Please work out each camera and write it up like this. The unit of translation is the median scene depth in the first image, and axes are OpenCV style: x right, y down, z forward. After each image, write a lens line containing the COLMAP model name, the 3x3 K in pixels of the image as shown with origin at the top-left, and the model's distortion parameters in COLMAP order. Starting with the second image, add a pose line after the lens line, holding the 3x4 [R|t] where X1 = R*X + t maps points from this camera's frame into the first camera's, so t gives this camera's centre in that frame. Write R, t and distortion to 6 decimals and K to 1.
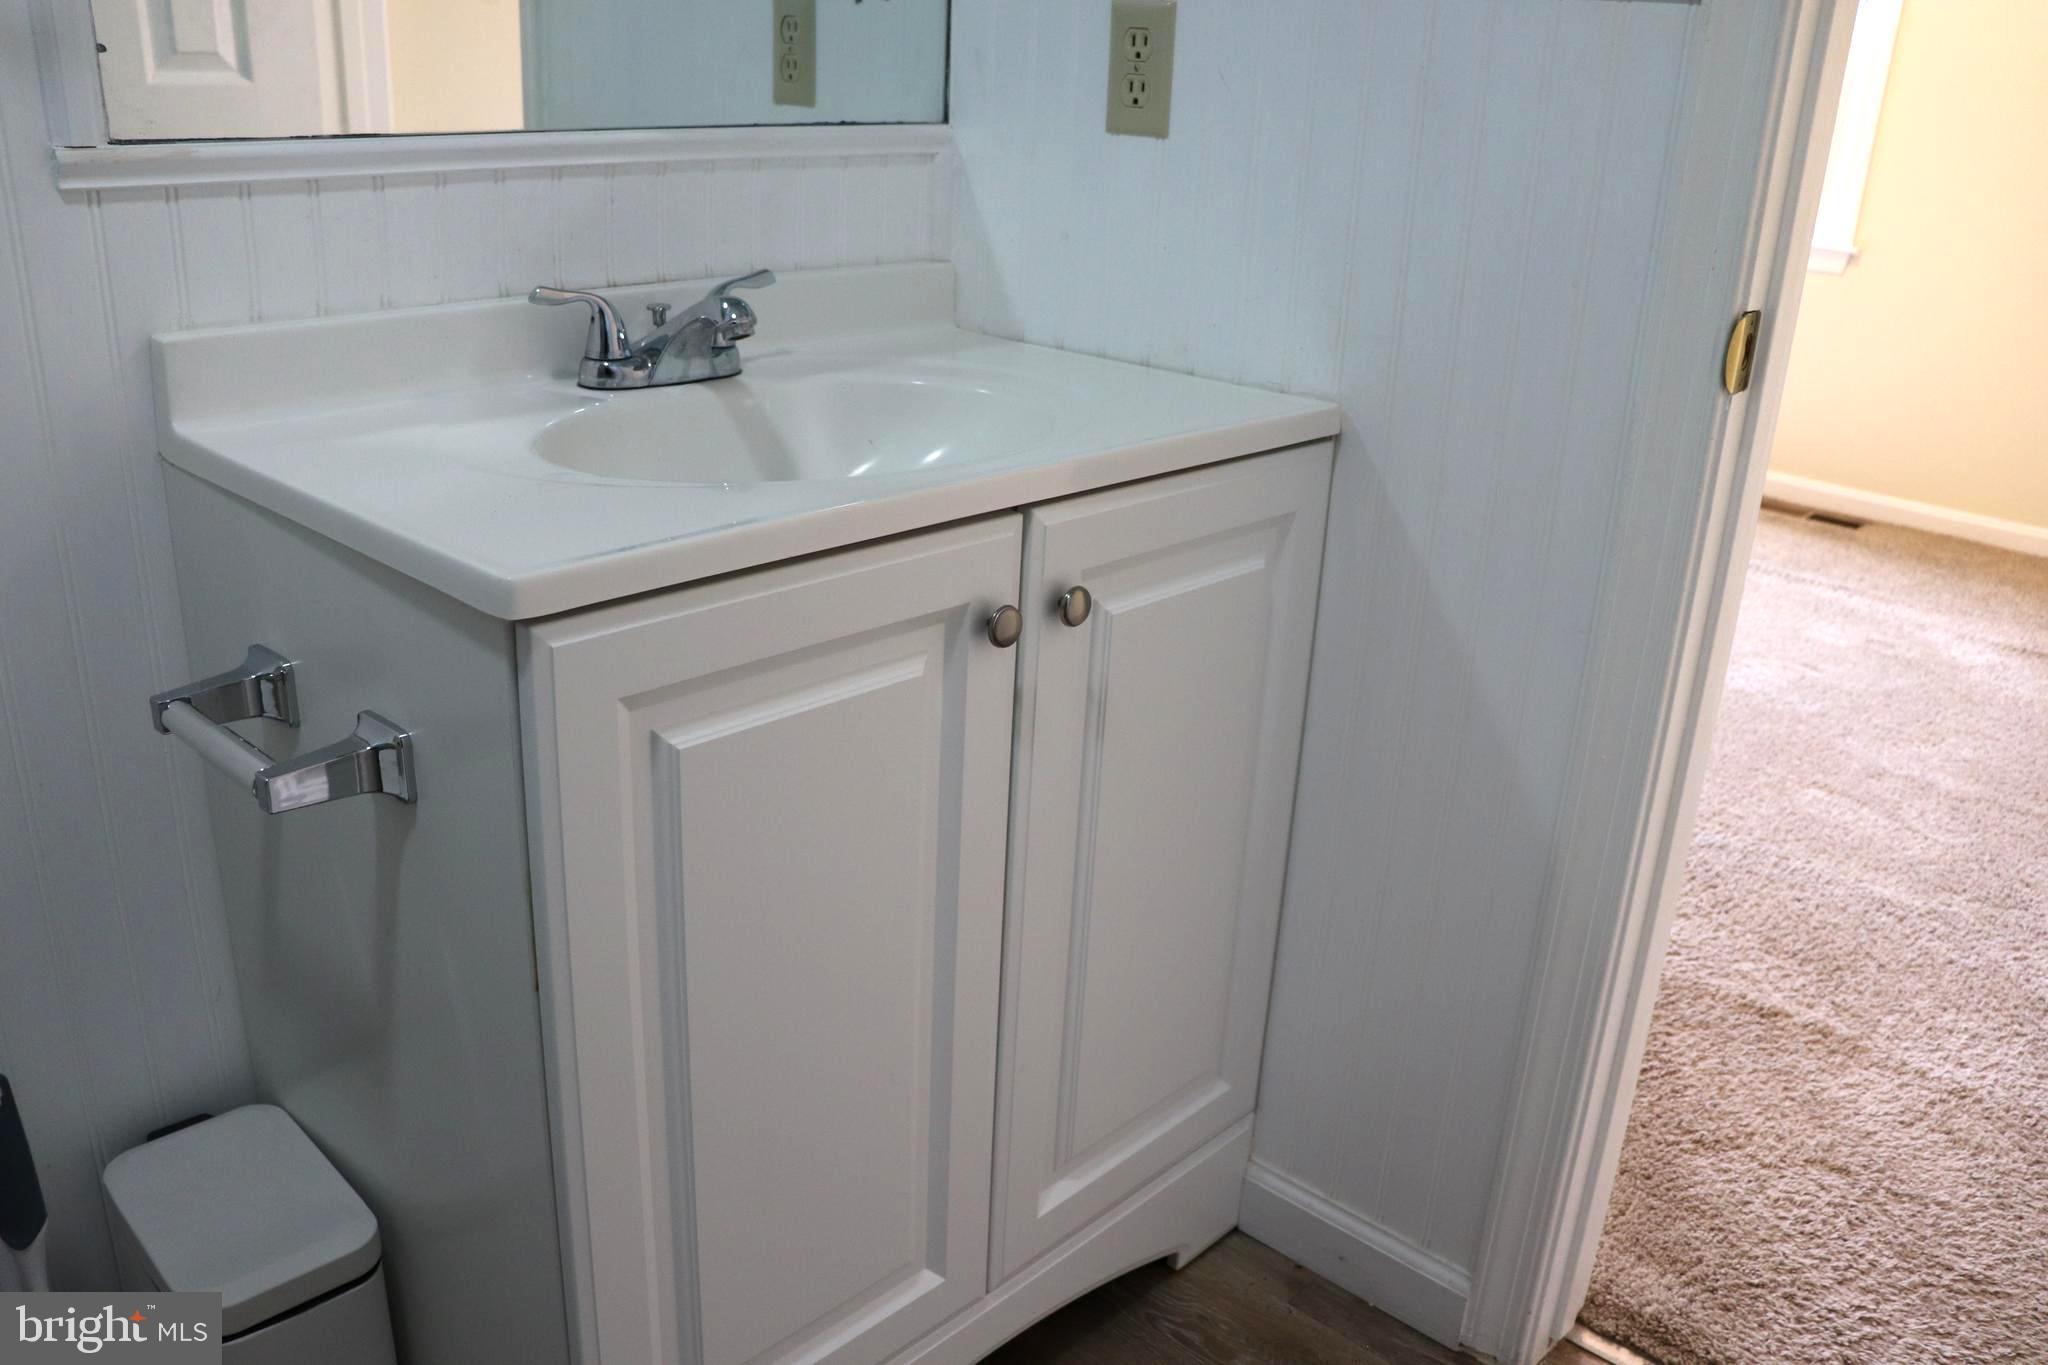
lens RADIAL K [[1708.0, 0, 1011.6], [0, 1708.0, 683.7], [0, 0, 1]] dist [-0.169740, 0.153314]
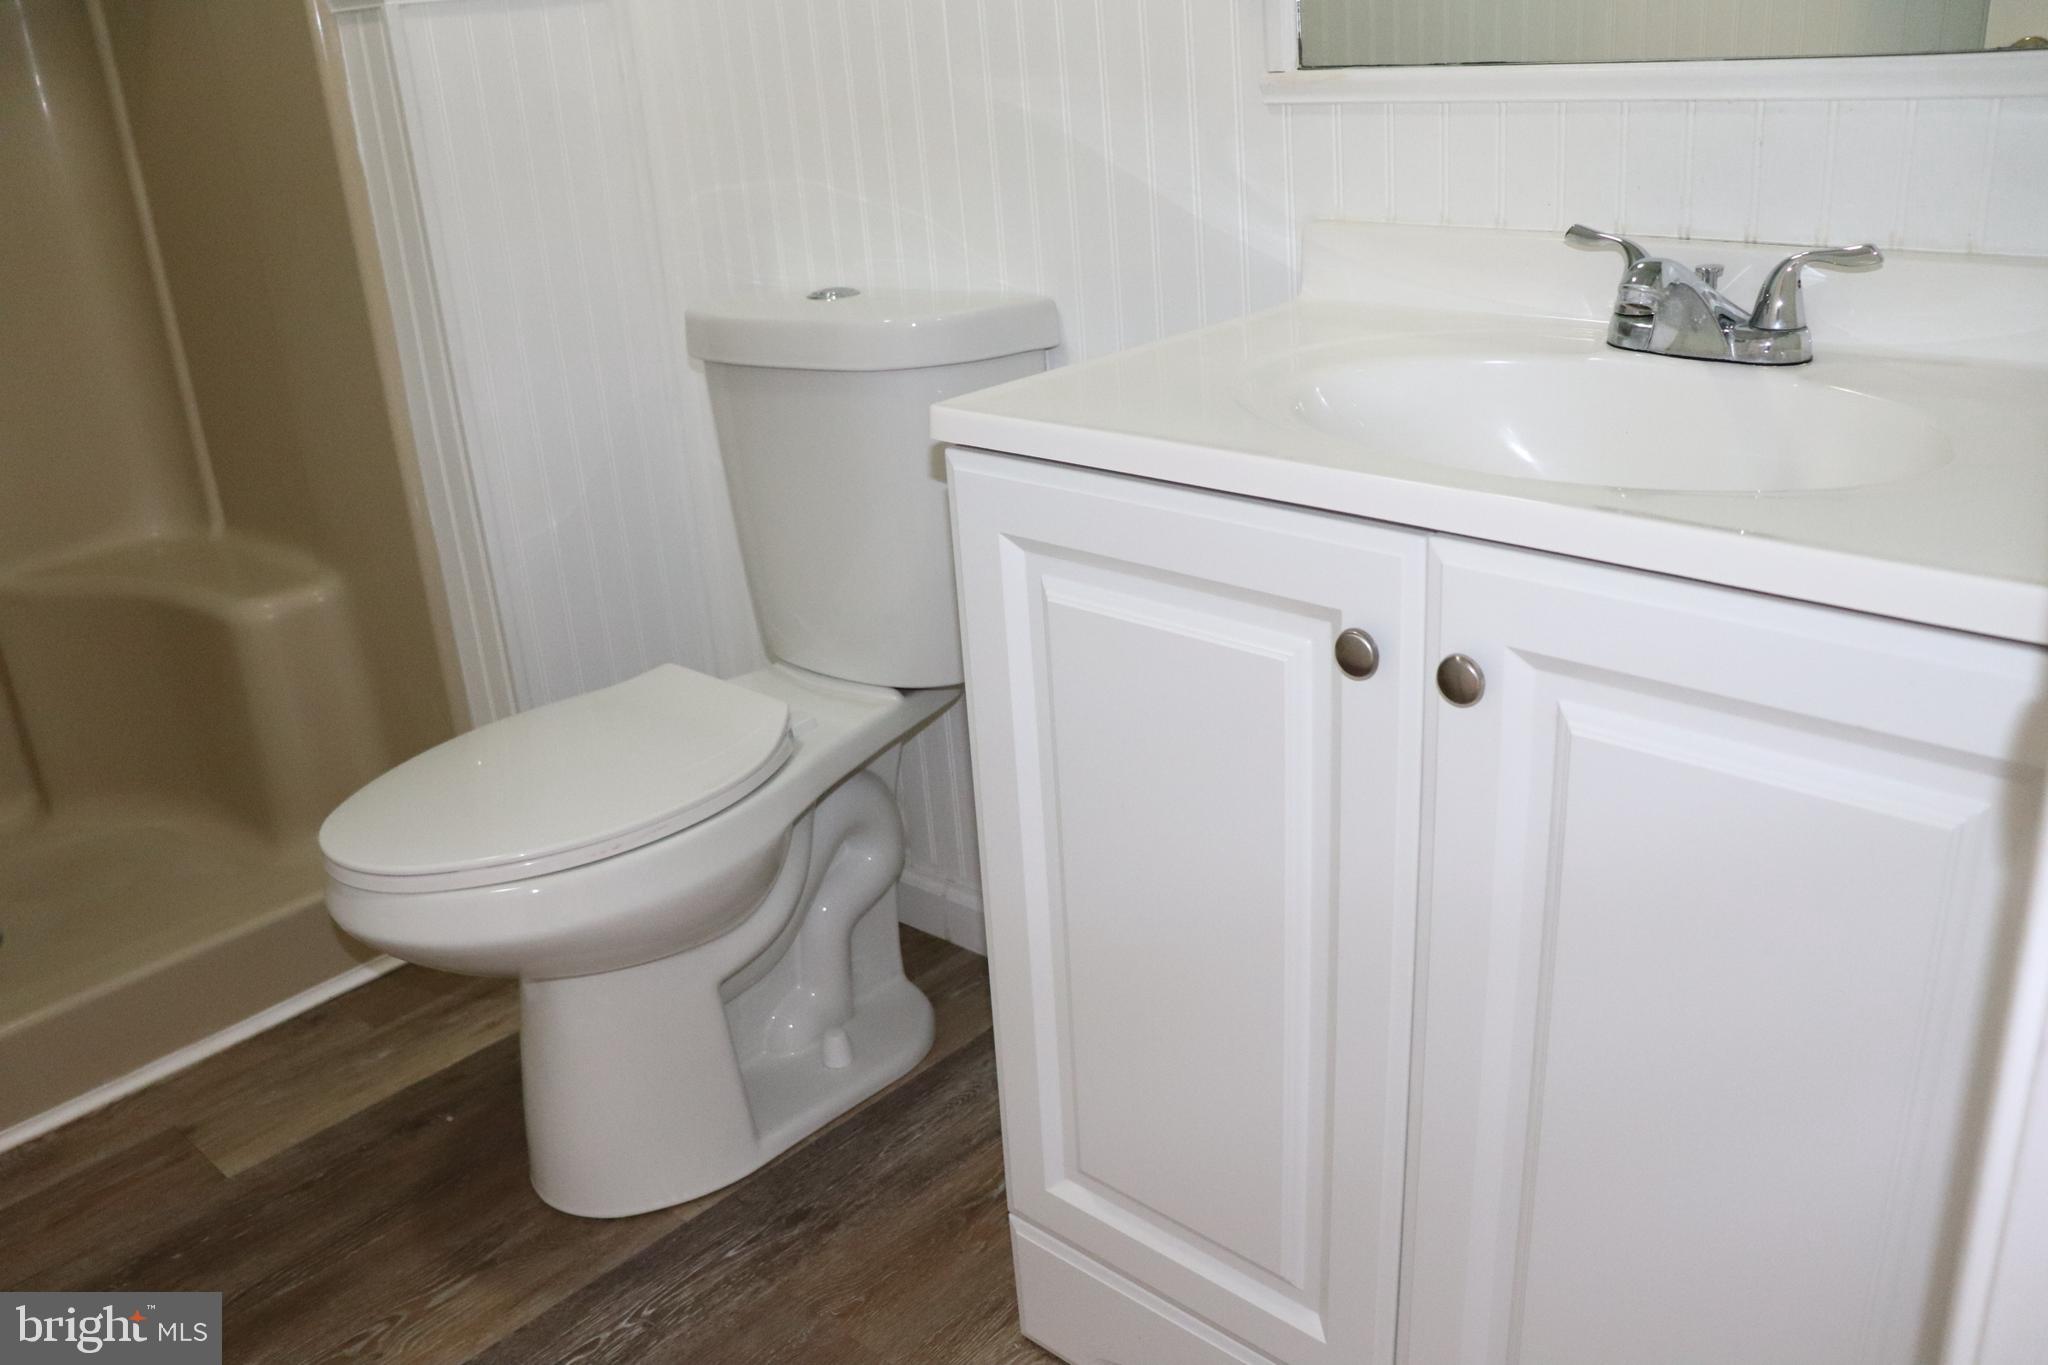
lens RADIAL K [[1708.0, 0, 1011.6], [0, 1708.0, 683.7], [0, 0, 1]] dist [-0.169740, 0.153314]
pose [[0.013341, 0.337784, -0.941129, 0.795069], [-0.295774, 0.900426, 0.318983, -0.237435], [0.955165, 0.274106, 0.111920, 0.741669]]
